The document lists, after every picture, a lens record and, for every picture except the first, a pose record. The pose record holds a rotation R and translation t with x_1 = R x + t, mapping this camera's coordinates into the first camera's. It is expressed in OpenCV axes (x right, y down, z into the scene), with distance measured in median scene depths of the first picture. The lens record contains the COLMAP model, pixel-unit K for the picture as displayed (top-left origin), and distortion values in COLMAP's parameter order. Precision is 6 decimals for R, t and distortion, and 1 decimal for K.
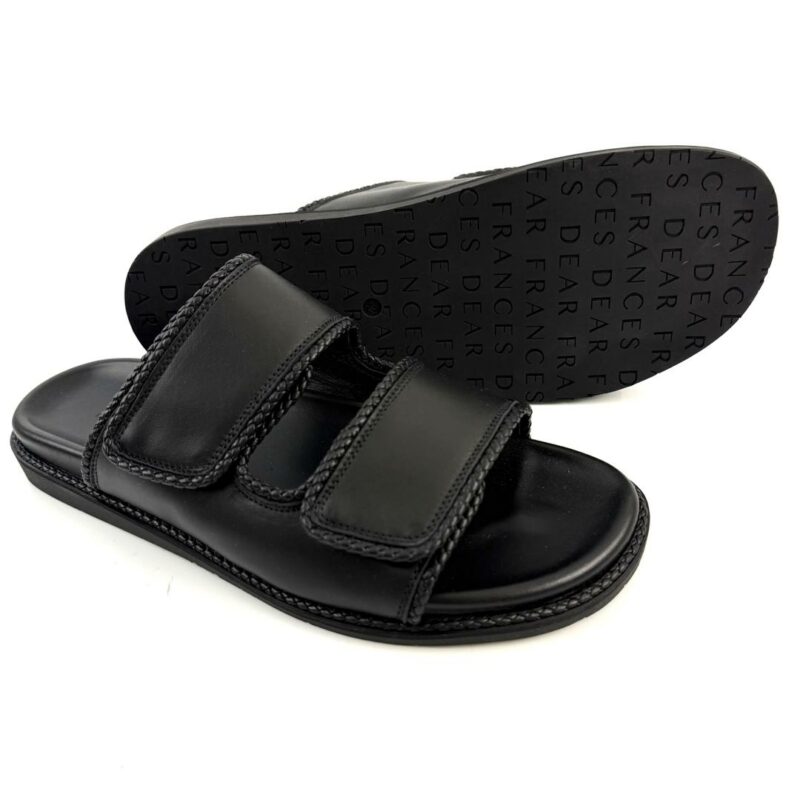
lens RADIAL K [[749.1, 0, 400.0], [0, 749.1, 400.0], [0, 0, 1]] dist [0.172978, -0.000023]
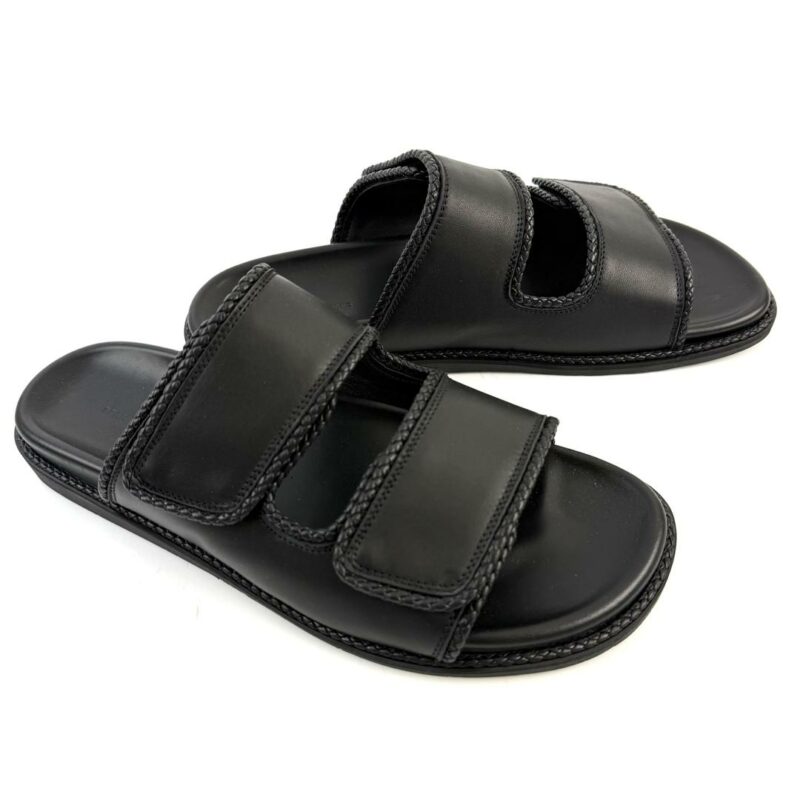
lens RADIAL K [[749.1, 0, 400.0], [0, 749.1, 400.0], [0, 0, 1]] dist [0.172978, -0.000023]
pose [[0.999368, -0.012827, 0.033163, -0.071190], [0.005983, 0.980029, 0.198767, -0.237407], [-0.035050, -0.198442, 0.979486, 0.064089]]
